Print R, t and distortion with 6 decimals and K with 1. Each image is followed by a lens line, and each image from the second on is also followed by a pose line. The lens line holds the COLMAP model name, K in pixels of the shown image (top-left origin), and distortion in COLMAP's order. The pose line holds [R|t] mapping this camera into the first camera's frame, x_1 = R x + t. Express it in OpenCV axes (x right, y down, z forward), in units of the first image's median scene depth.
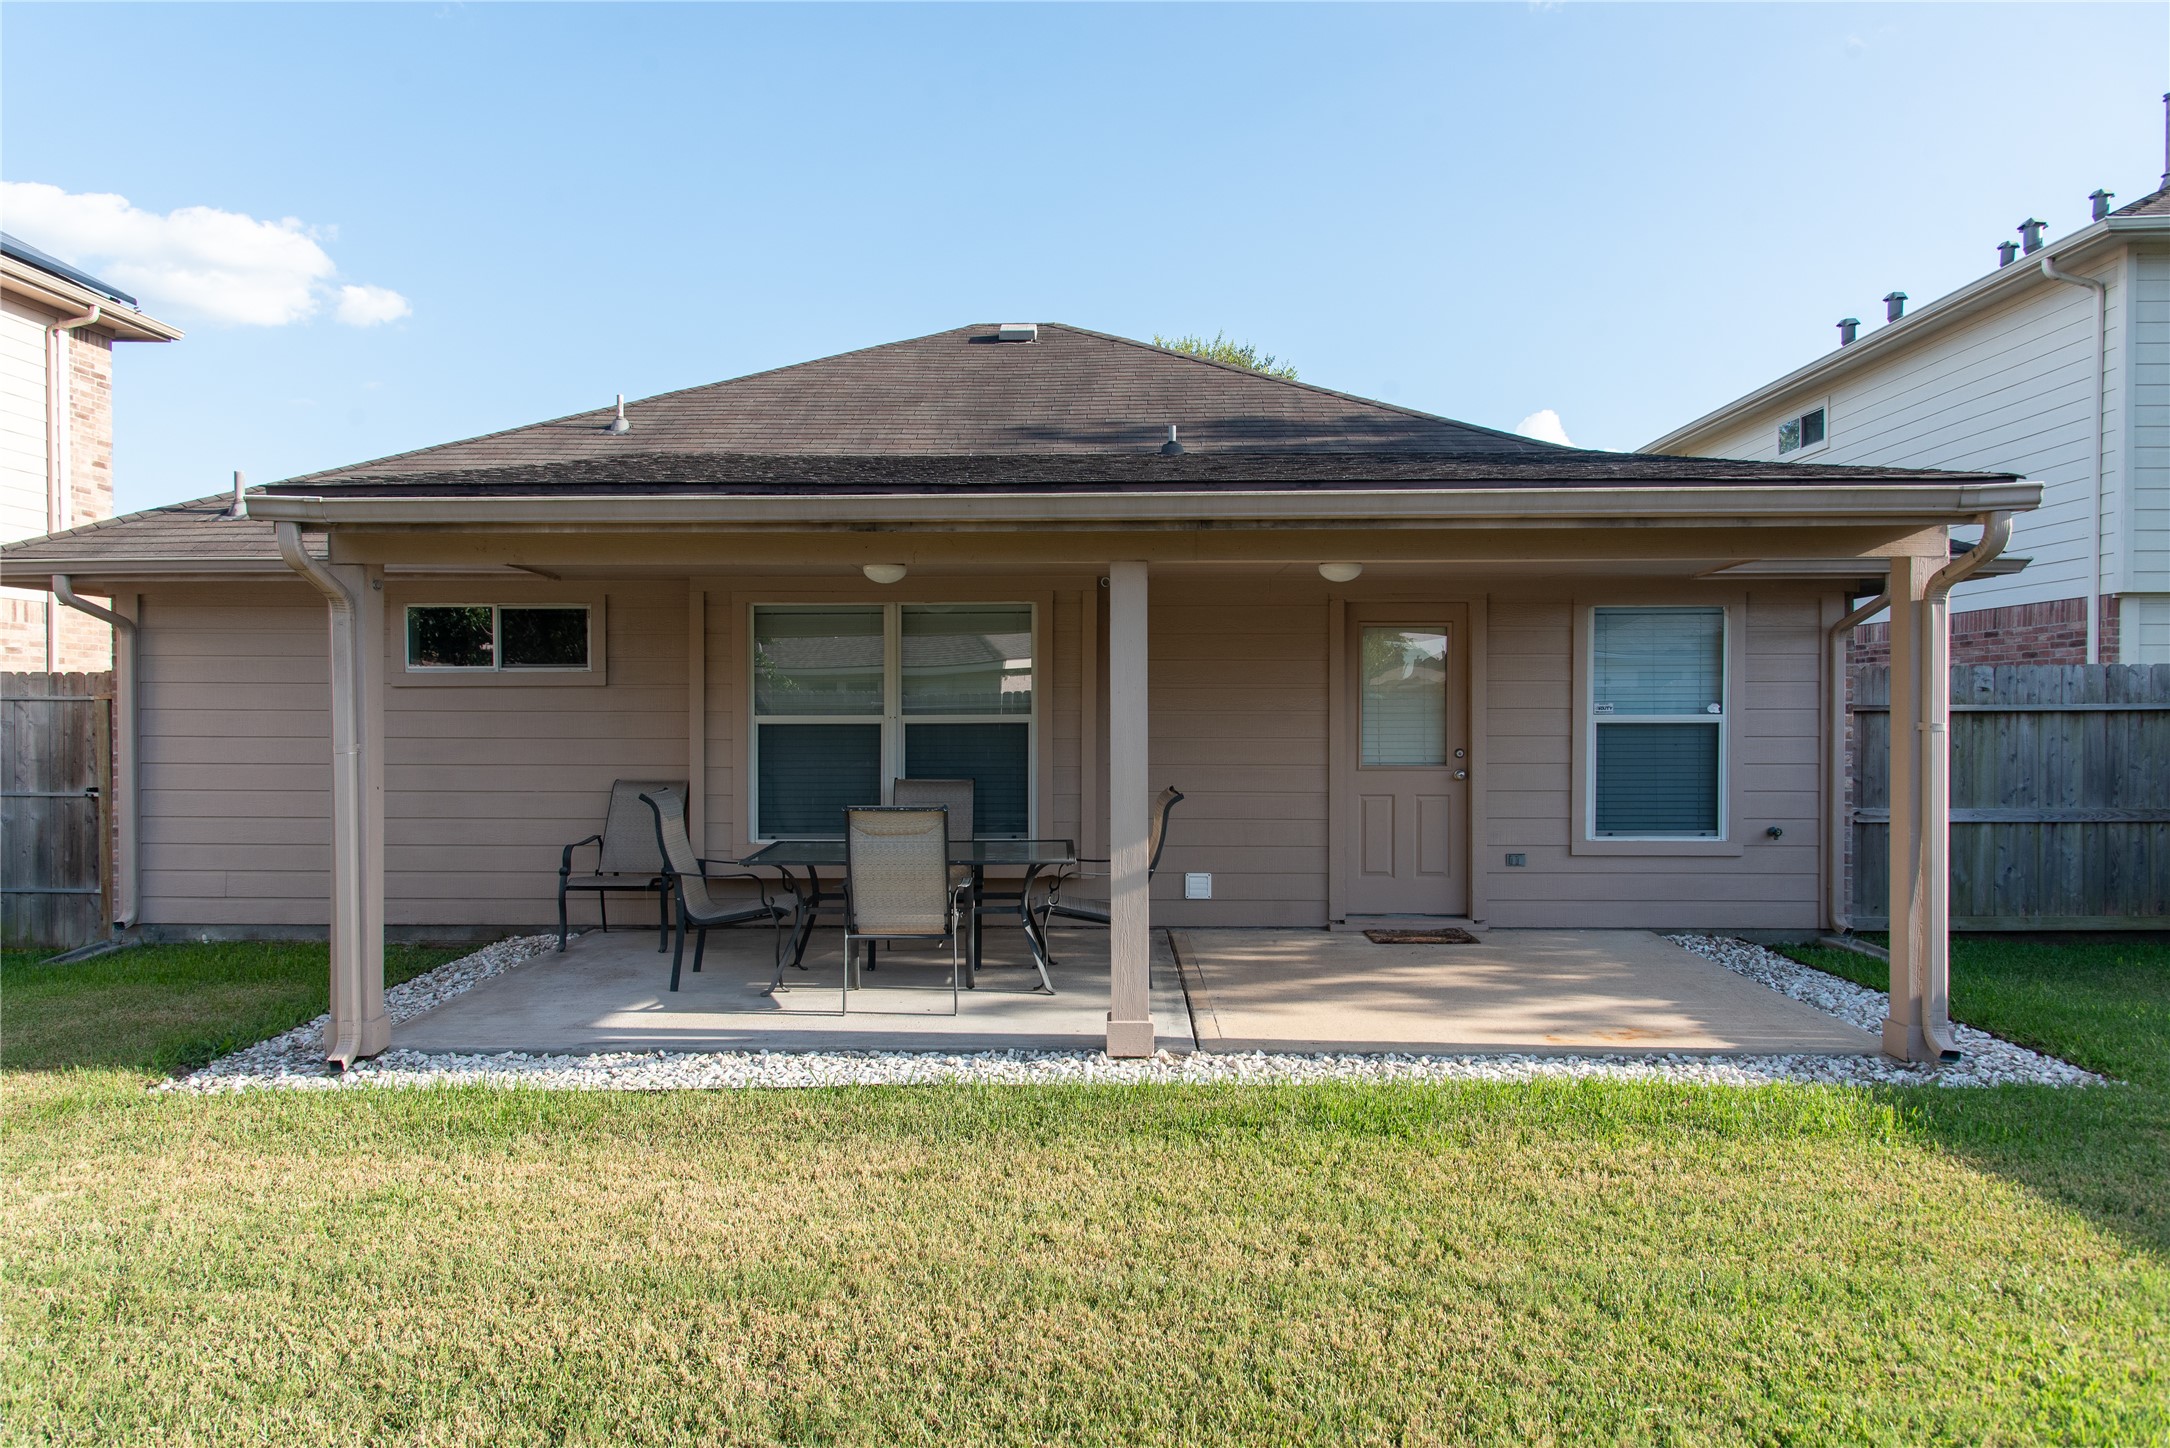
lens RADIAL K [[1451.2, 0, 1085.0], [0, 1451.2, 724.0], [0, 0, 1]] dist [0.005835, 0.001114]
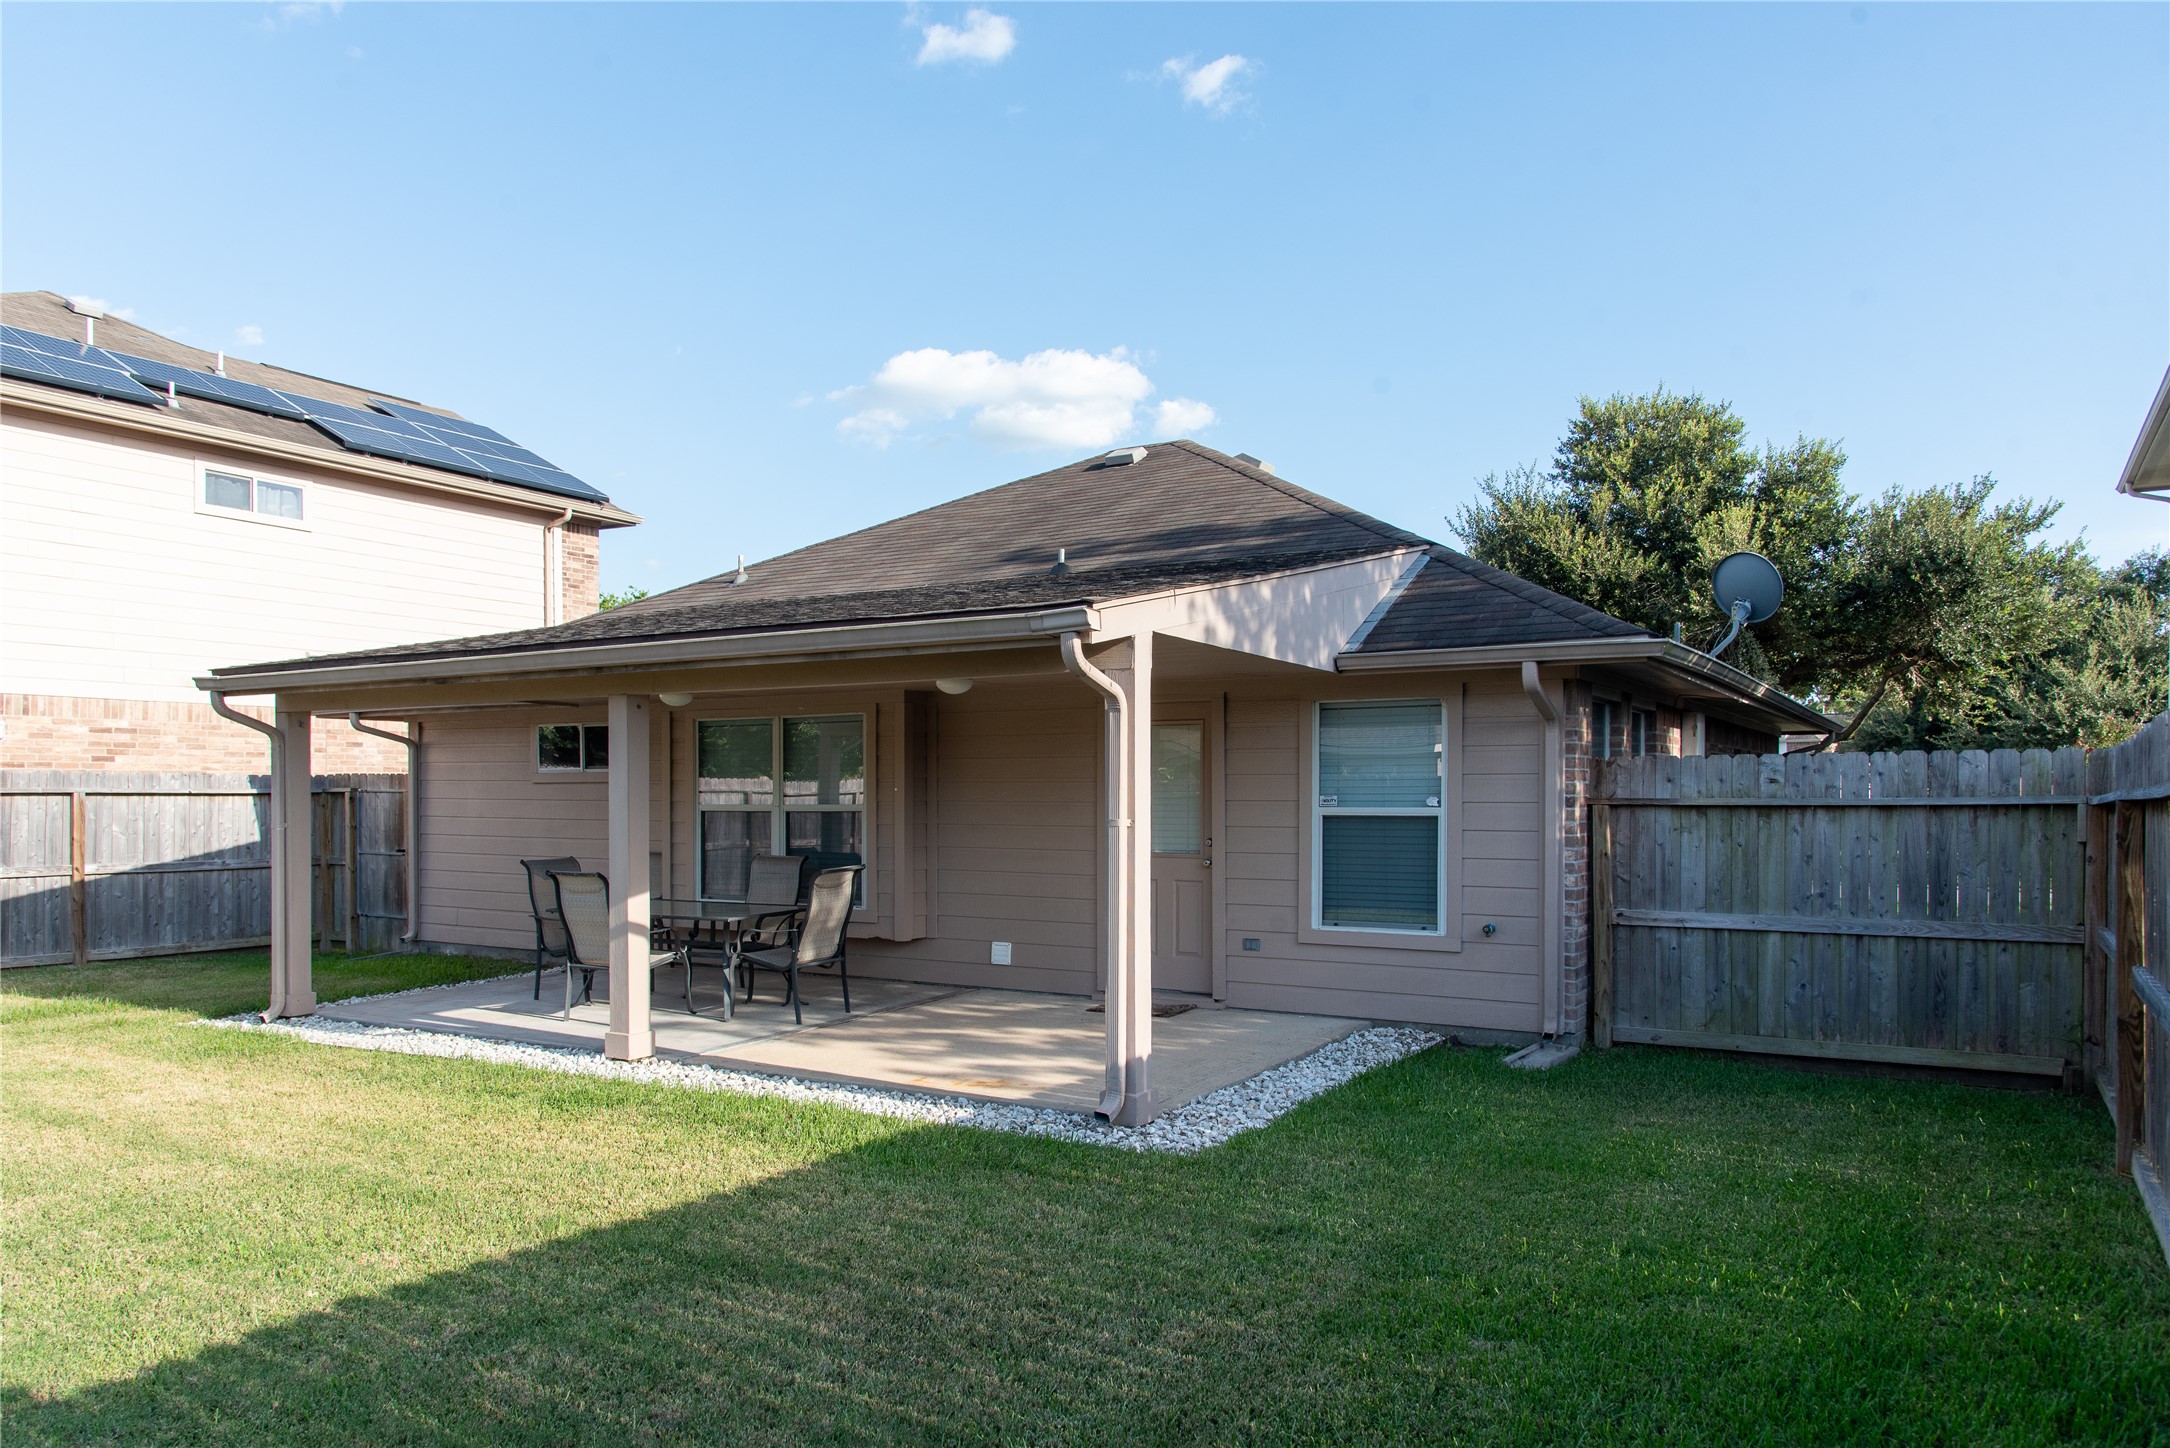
lens RADIAL K [[1496.0, 0, 1084.4], [0, 1496.0, 792.8], [0, 0, 1]] dist [0.008171, 0.001916]
pose [[0.866392, 0.000869, -0.499364, 0.719080], [-0.005051, 0.999963, -0.007024, -0.008137], [0.499339, 0.008607, 0.866364, -0.000950]]
